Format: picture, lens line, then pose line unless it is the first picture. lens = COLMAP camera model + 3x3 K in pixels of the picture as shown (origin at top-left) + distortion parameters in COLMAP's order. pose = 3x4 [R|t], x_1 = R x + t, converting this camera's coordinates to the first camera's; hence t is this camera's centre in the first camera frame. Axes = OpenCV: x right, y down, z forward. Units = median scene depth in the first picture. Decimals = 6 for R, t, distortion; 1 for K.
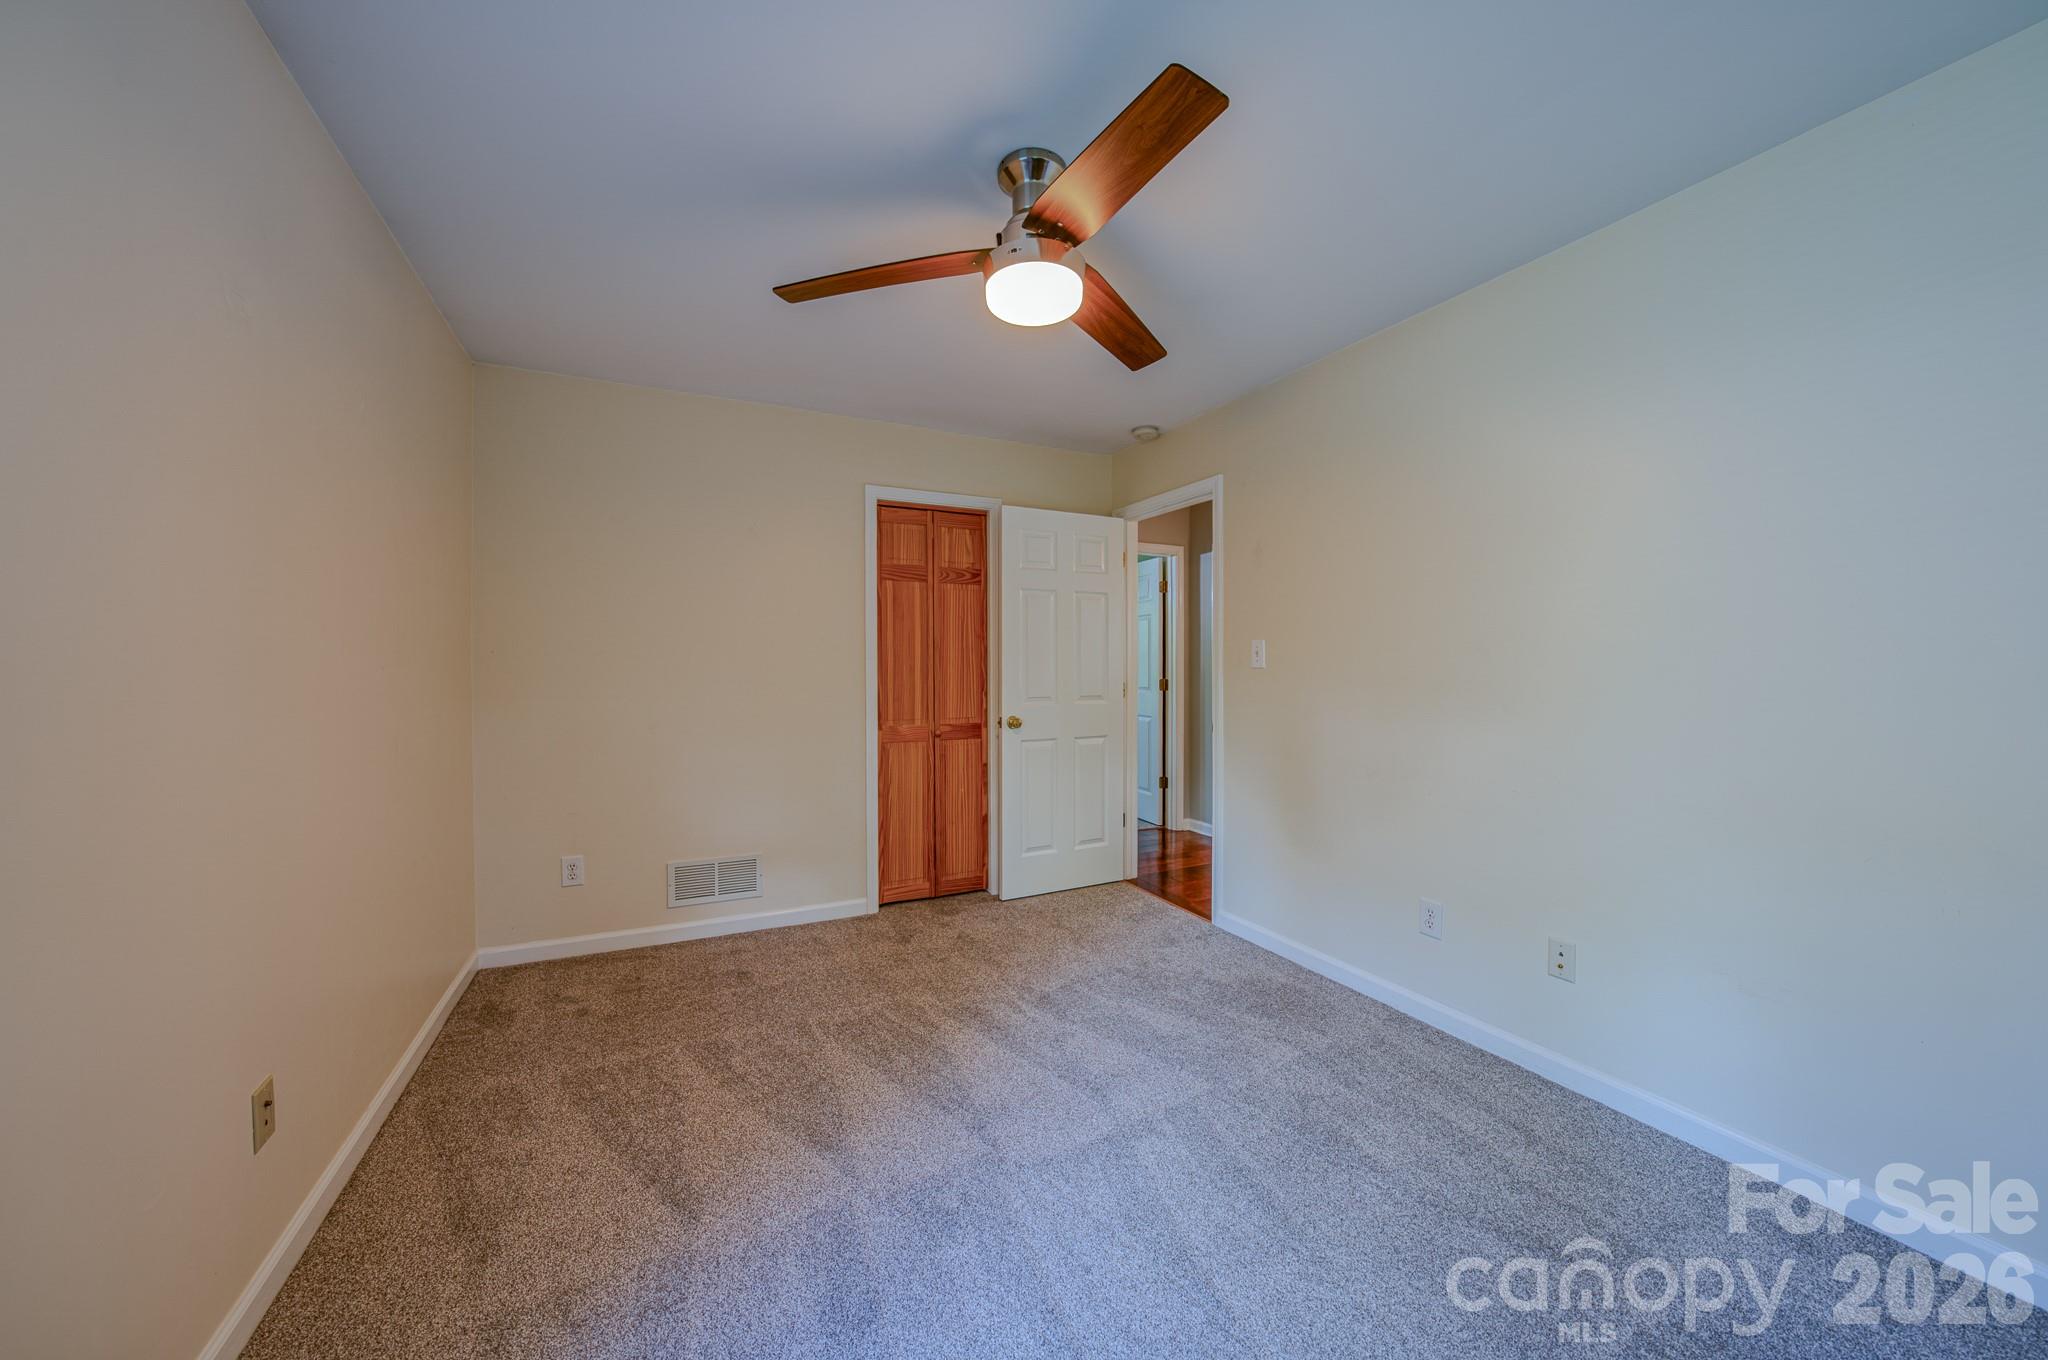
lens RADIAL K [[719.3, 0, 1028.6], [0, 719.3, 670.1], [0, 0, 1]] dist [-0.025894, 0.005568]
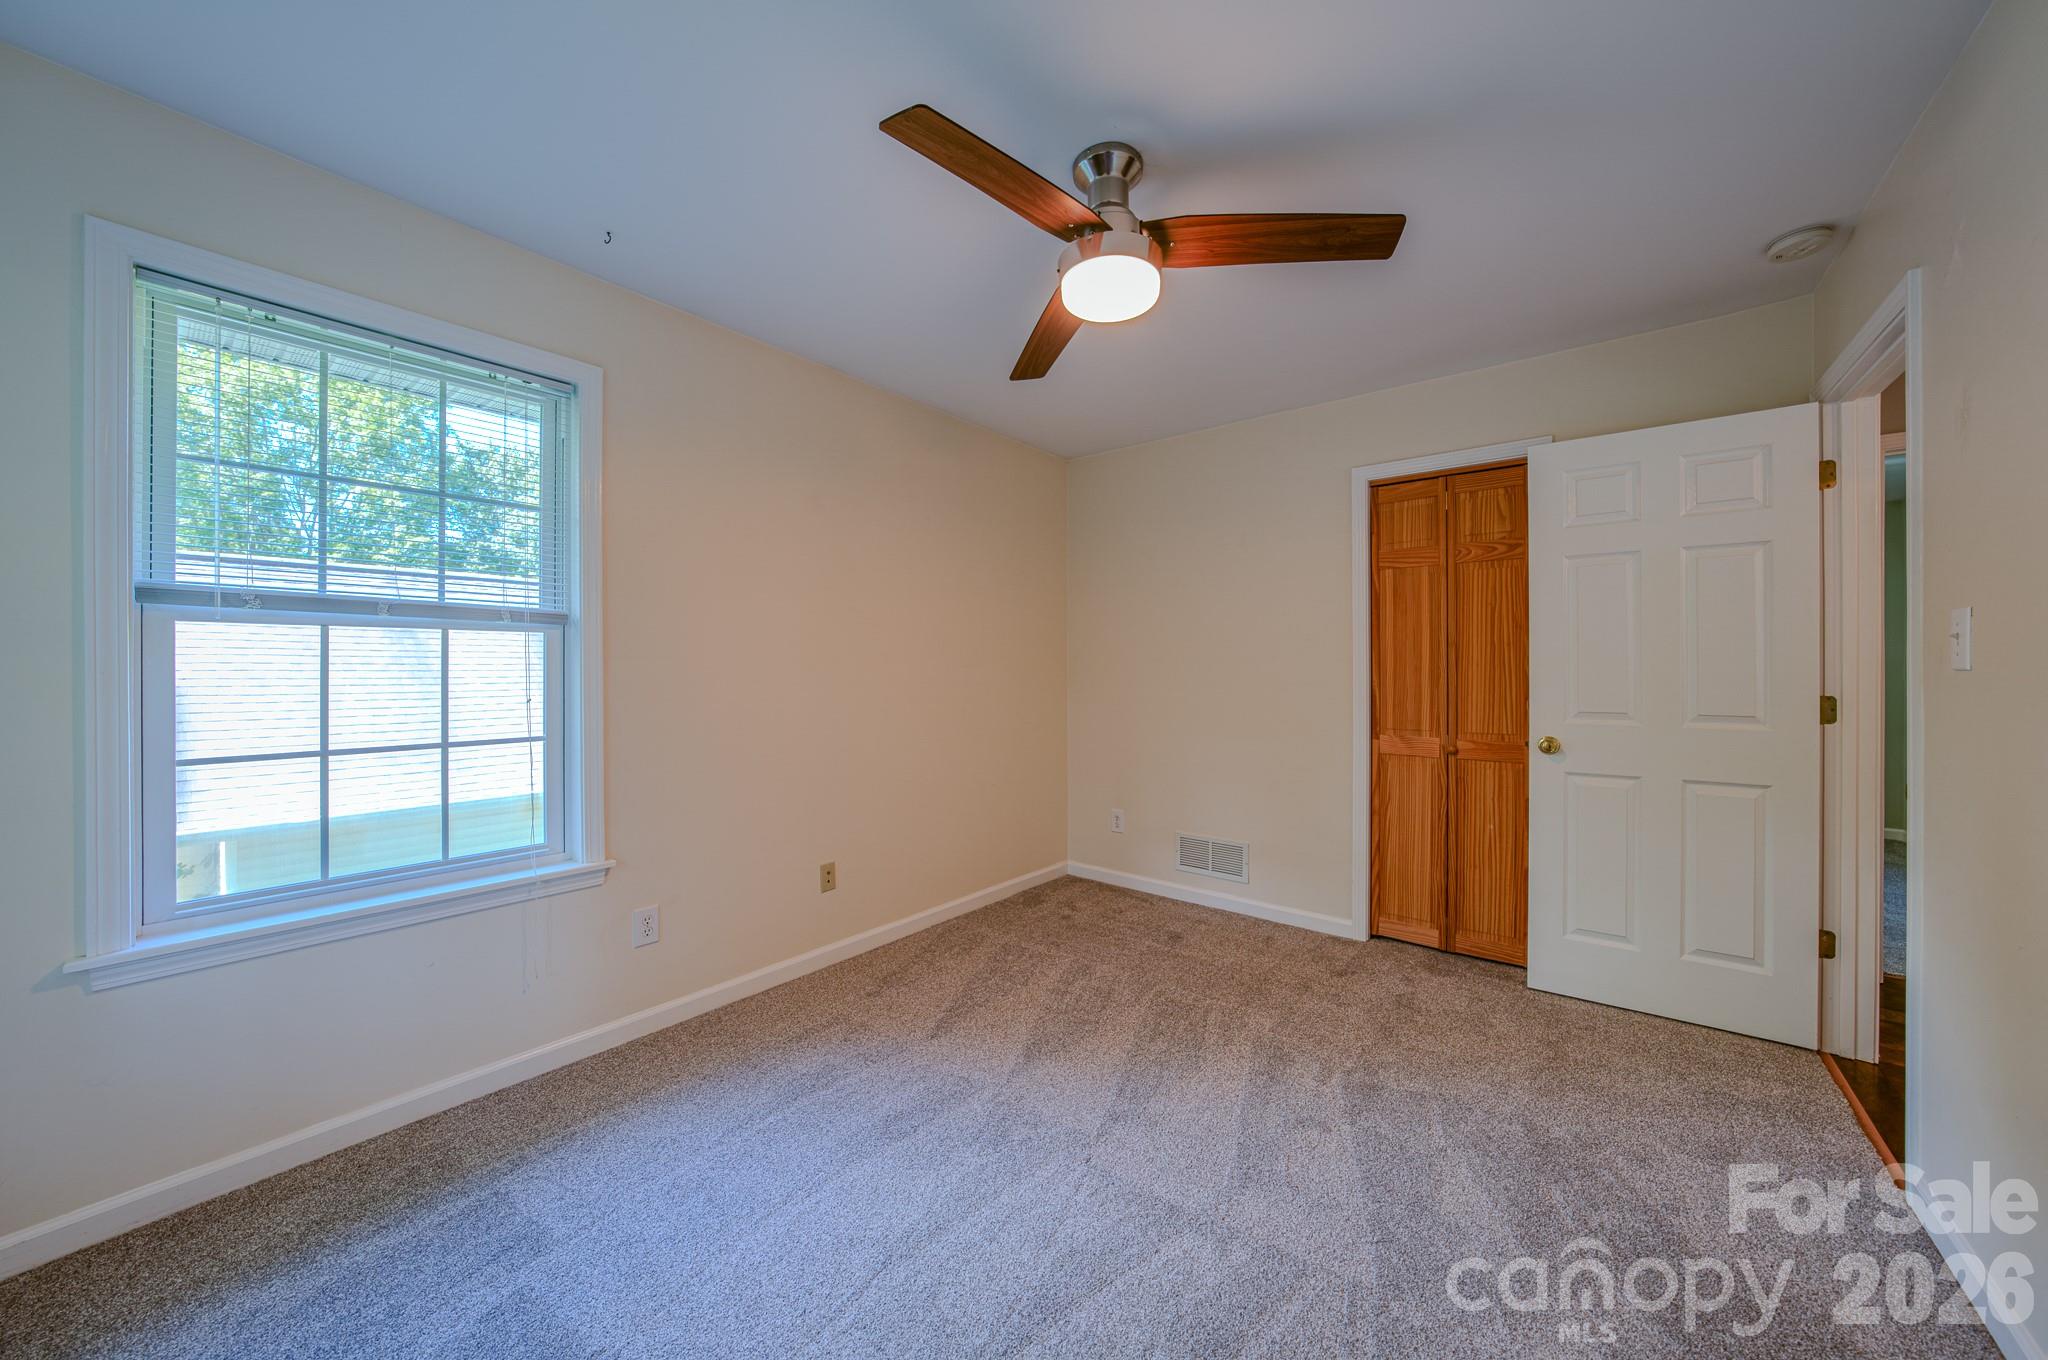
lens RADIAL K [[719.3, 0, 1028.6], [0, 719.3, 670.1], [0, 0, 1]] dist [-0.025894, 0.005568]
pose [[0.409241, 0.002557, -0.912423, 0.462634], [-0.005069, 0.999987, 0.000529, 0.000056], [0.912412, 0.004409, 0.409249, 0.267008]]
